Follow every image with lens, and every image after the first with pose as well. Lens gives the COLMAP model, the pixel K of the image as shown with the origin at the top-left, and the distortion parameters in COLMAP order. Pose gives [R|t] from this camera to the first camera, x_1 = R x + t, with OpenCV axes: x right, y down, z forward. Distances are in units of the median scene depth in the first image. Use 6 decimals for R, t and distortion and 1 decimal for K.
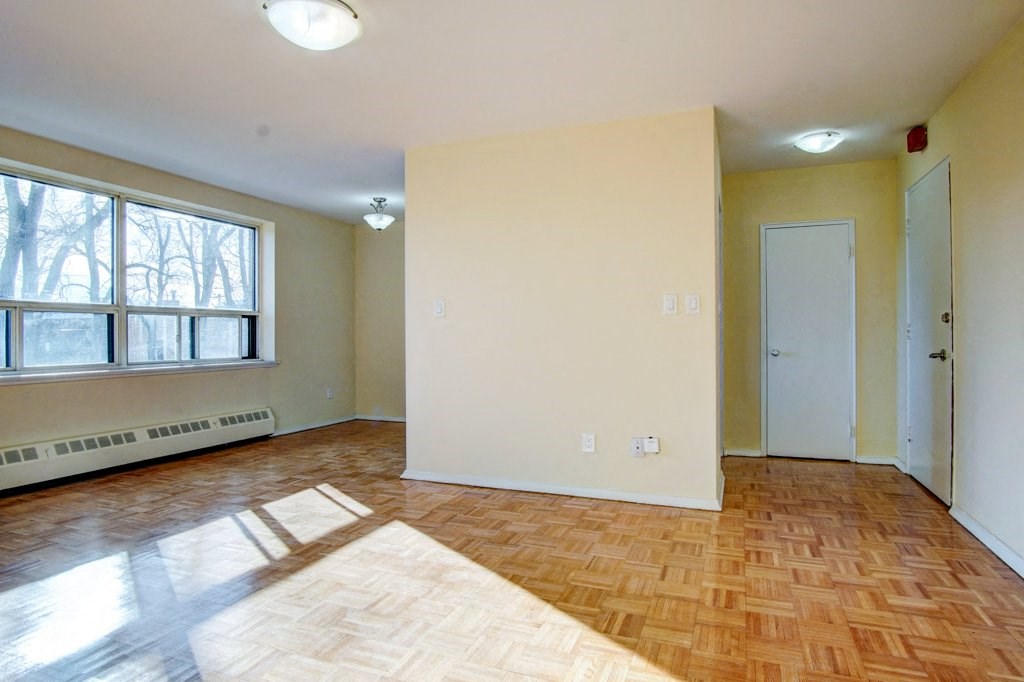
lens RADIAL K [[591.1, 0, 561.7], [0, 591.1, 335.4], [0, 0, 1]] dist [-0.030826, 0.006378]
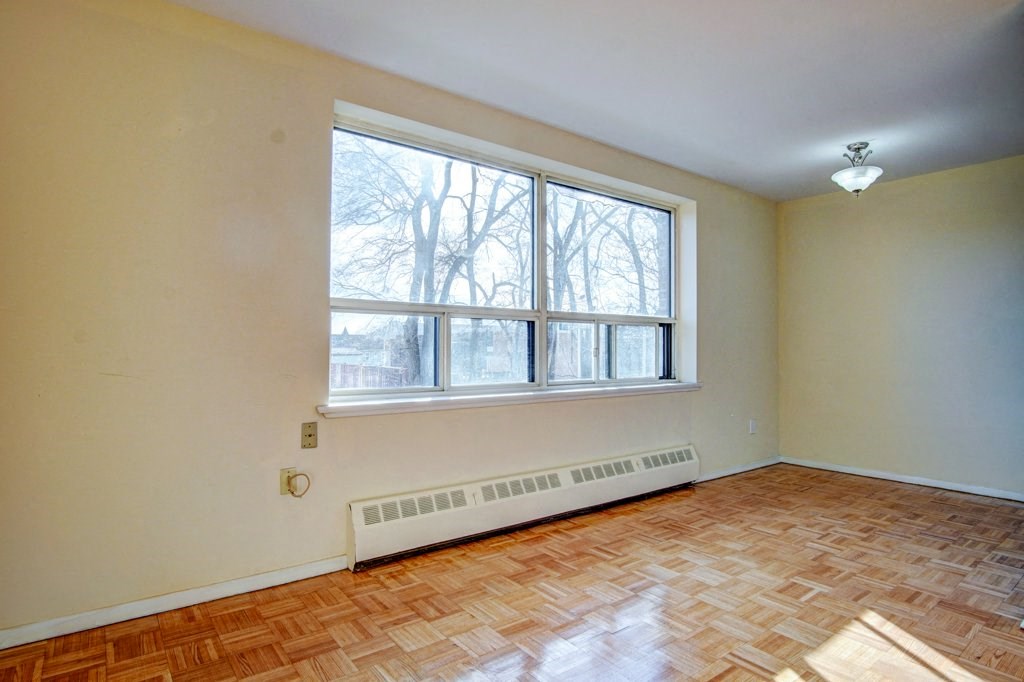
lens RADIAL K [[591.1, 0, 523.3], [0, 591.1, 344.1], [0, 0, 1]] dist [-0.030826, 0.006378]
pose [[0.839565, 0.002329, -0.543254, -0.296366], [-0.007128, 0.999952, -0.006730, 0.000108], [0.543212, 0.009523, 0.839542, 0.268632]]
